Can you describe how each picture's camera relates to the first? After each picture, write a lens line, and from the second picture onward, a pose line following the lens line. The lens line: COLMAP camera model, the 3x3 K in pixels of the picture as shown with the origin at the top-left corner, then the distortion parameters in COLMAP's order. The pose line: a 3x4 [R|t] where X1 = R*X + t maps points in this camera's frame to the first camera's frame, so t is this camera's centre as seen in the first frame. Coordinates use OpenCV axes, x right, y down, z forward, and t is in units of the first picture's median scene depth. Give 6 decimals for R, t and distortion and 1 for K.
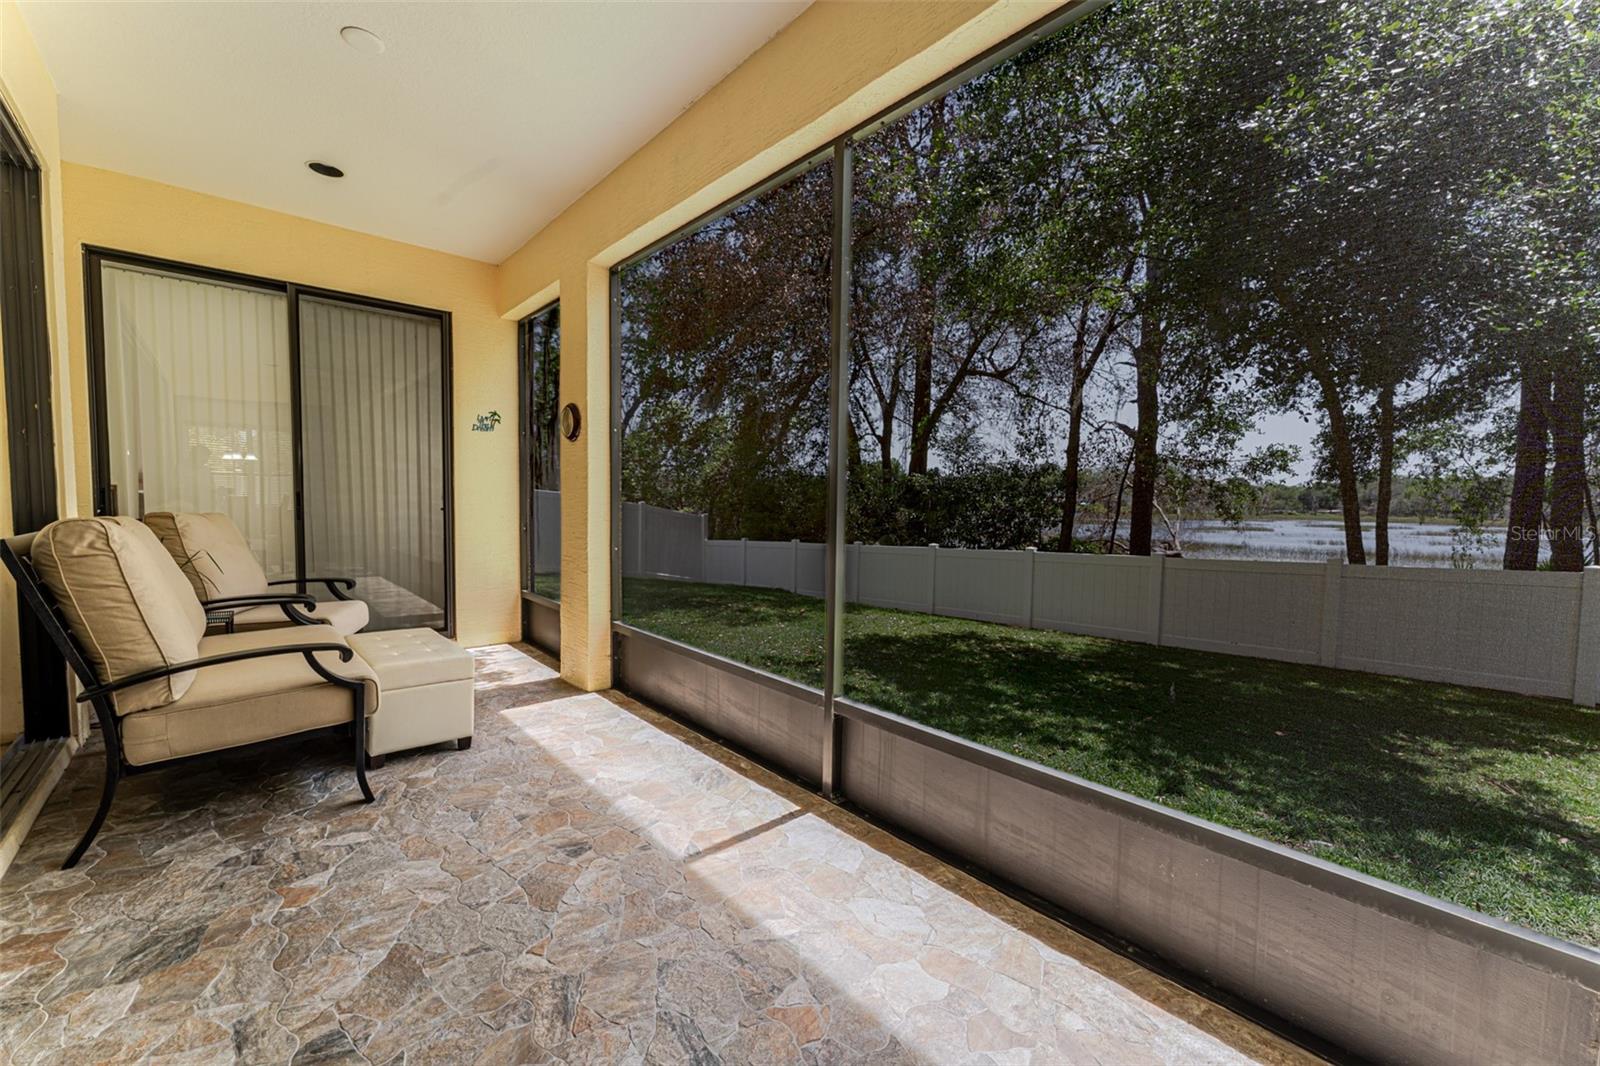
lens RADIAL K [[638.2, 0, 802.9], [0, 638.2, 535.5], [0, 0, 1]] dist [0.001519, 0.000285]
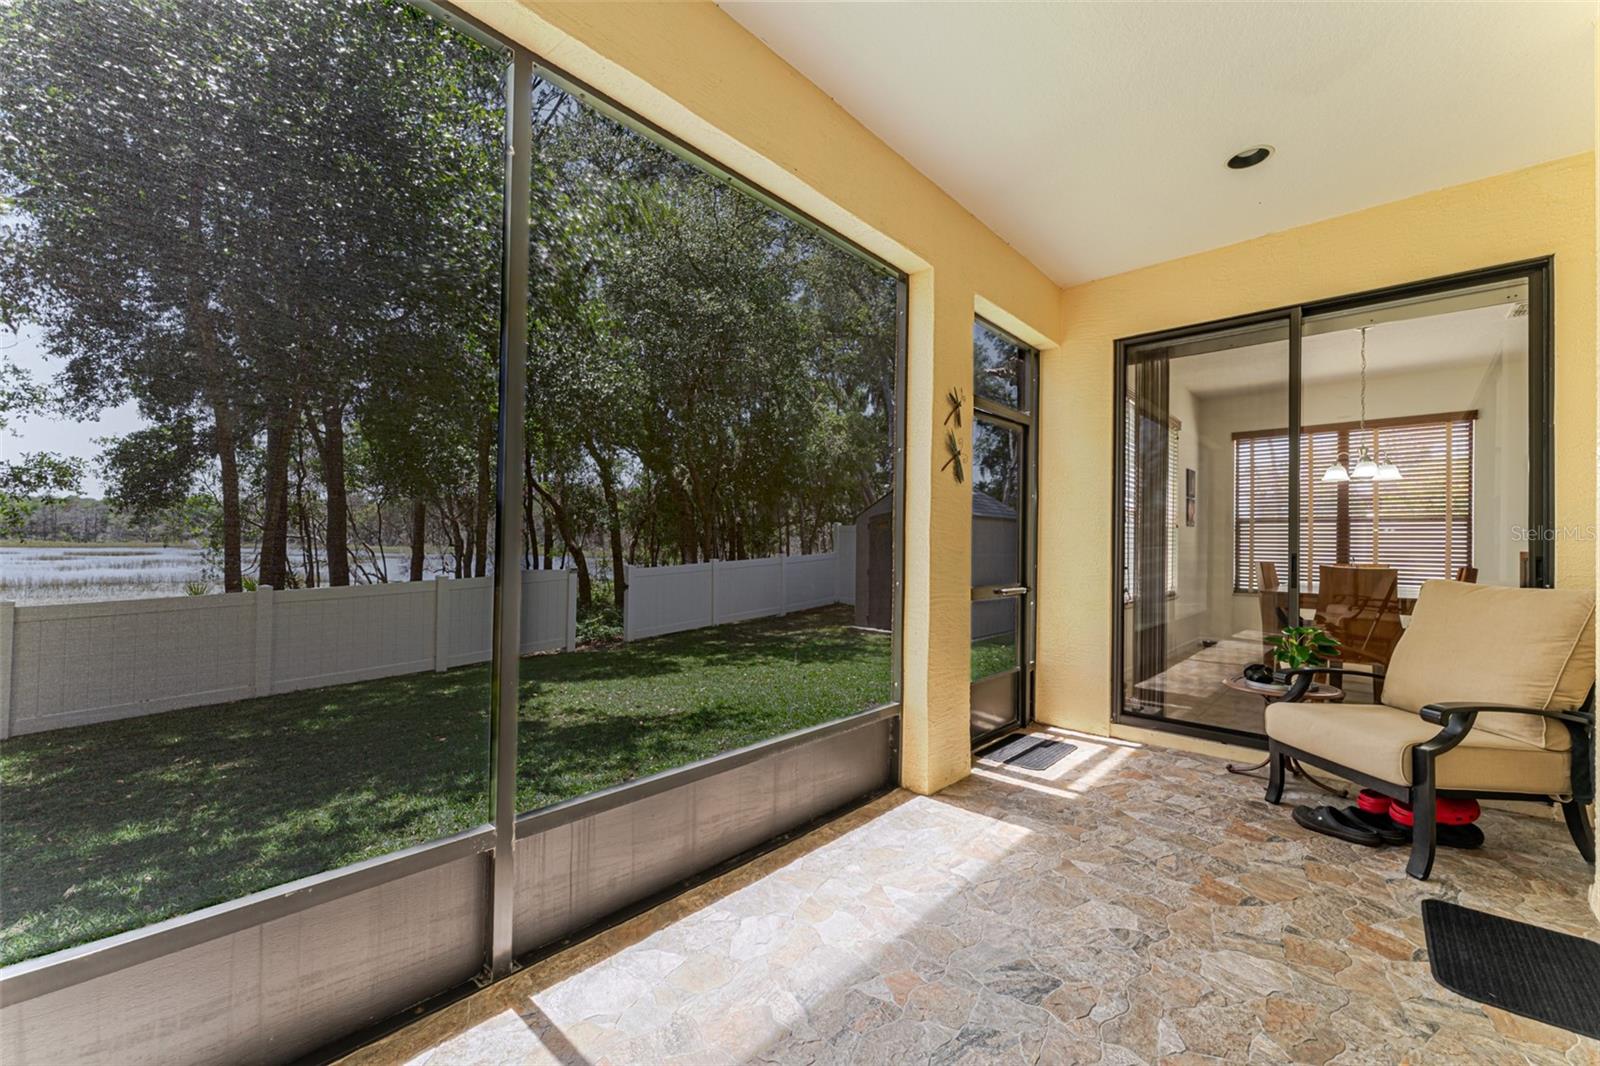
lens RADIAL K [[638.2, 0, 802.9], [0, 638.2, 535.5], [0, 0, 1]] dist [0.001519, 0.000285]
pose [[-0.094870, -0.005402, 0.995475, -0.660149], [0.041265, 0.999104, 0.009355, -0.051063], [-0.994634, 0.041966, -0.094563, 0.717629]]
